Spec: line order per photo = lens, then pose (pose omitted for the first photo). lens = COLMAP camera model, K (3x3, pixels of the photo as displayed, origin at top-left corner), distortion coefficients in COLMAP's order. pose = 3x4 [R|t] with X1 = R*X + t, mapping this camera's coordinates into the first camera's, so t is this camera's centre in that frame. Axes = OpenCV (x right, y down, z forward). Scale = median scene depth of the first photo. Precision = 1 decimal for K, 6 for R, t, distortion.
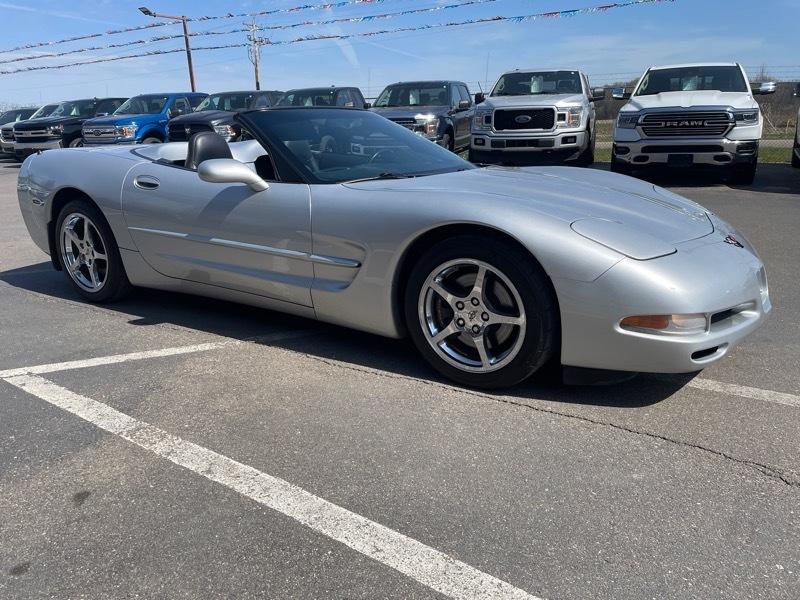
lens RADIAL K [[598.3, 0, 400.1], [0, 598.3, 305.1], [0, 0, 1]] dist [0.071584, -0.090605]
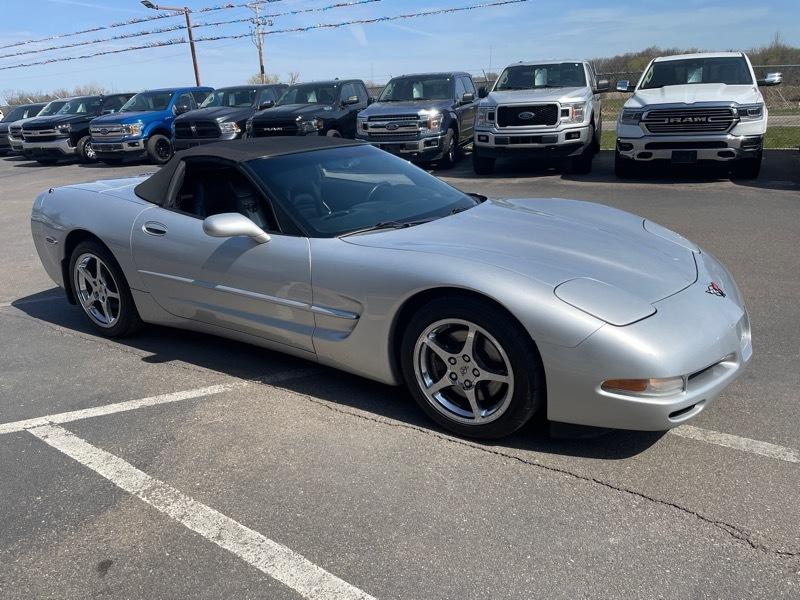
lens RADIAL K [[602.4, 0, 401.6], [0, 602.4, 296.3], [0, 0, 1]] dist [0.073009, -0.094820]
pose [[0.999693, -0.017153, -0.017855, 0.026179], [0.017792, 0.999184, 0.036262, -0.128186], [0.017219, -0.036569, 0.999183, -0.050421]]
